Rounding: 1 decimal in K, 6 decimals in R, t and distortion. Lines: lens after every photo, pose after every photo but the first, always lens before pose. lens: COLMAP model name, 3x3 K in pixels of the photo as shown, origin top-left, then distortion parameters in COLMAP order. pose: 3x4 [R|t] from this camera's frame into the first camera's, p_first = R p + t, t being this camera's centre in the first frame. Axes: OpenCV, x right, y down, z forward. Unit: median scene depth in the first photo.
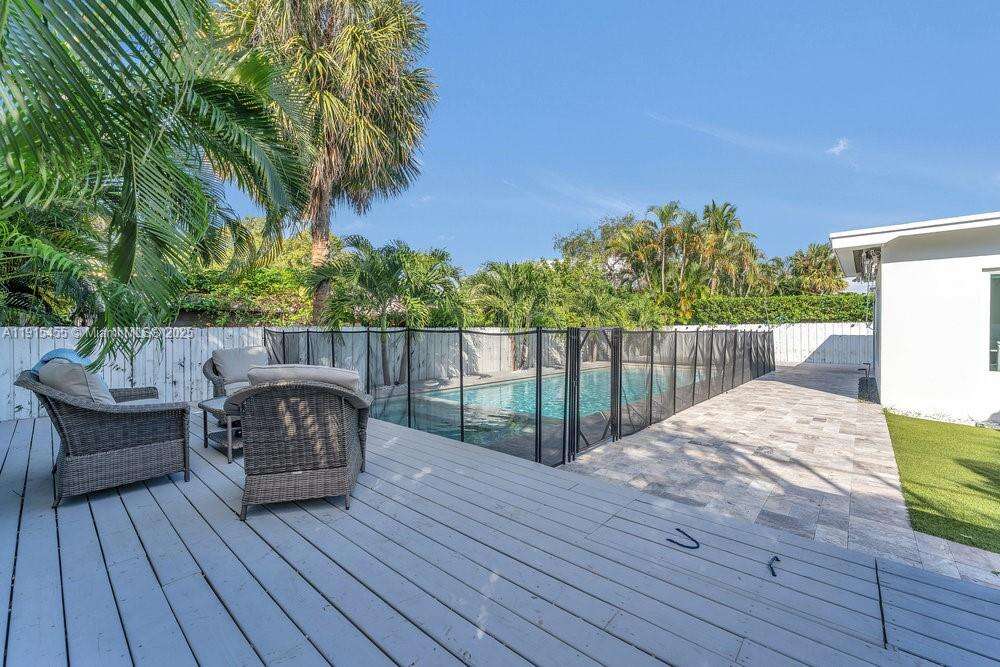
lens RADIAL K [[400.8, 0, 500.0], [0, 400.8, 333.5], [0, 0, 1]] dist [-0.000912, -0.000074]
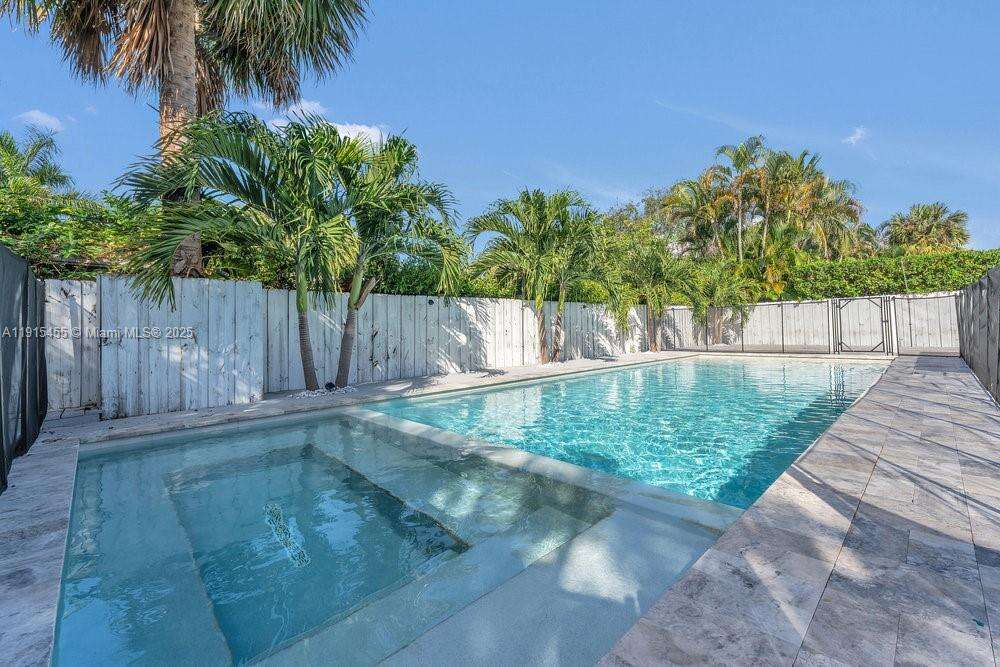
lens RADIAL K [[421.8, 0, 496.9], [0, 421.8, 314.0], [0, 0, 1]] dist [0.000027, -0.000189]
pose [[0.996042, -0.024064, -0.085569, 0.015119], [0.021018, 0.999119, -0.036323, 0.025564], [0.086368, 0.034380, 0.995670, 0.224102]]
